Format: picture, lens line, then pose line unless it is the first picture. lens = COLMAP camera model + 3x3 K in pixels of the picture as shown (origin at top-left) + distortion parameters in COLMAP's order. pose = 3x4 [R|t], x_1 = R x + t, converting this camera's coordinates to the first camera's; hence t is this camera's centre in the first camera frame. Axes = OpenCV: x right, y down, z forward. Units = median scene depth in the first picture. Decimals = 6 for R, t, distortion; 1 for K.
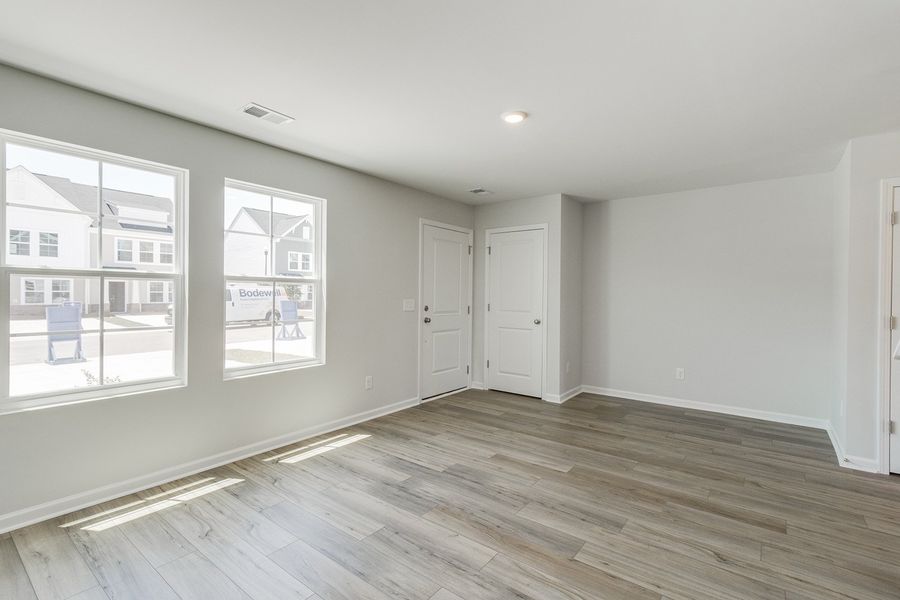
lens RADIAL K [[416.4, 0, 450.2], [0, 416.4, 296.7], [0, 0, 1]] dist [0.002728, 0.001253]
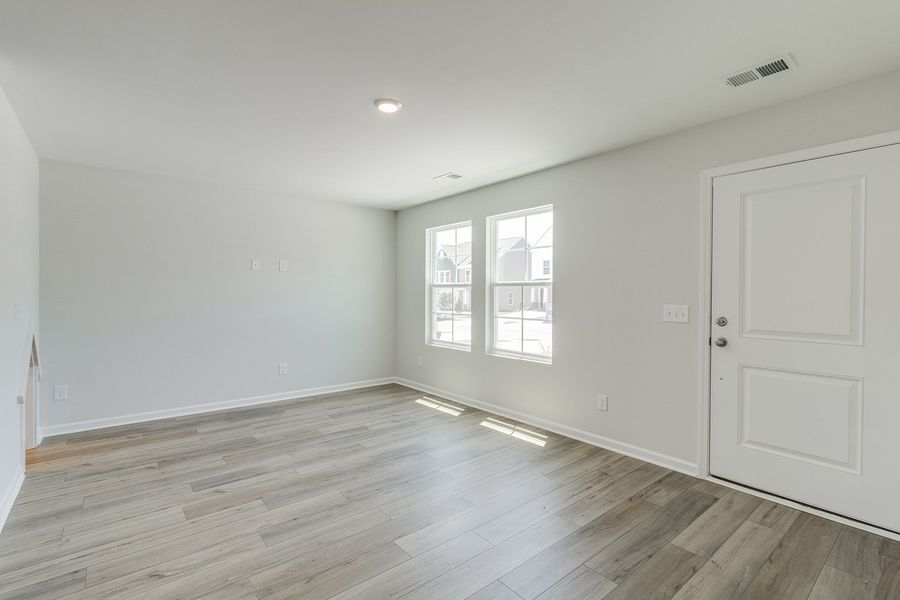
lens RADIAL K [[416.4, 0, 453.4], [0, 416.4, 297.0], [0, 0, 1]] dist [0.002728, 0.001253]
pose [[-0.220711, -0.001166, -0.975339, 0.936339], [-0.012302, 0.999923, 0.001589, -0.002844], [0.975262, 0.012349, -0.220708, 1.224054]]
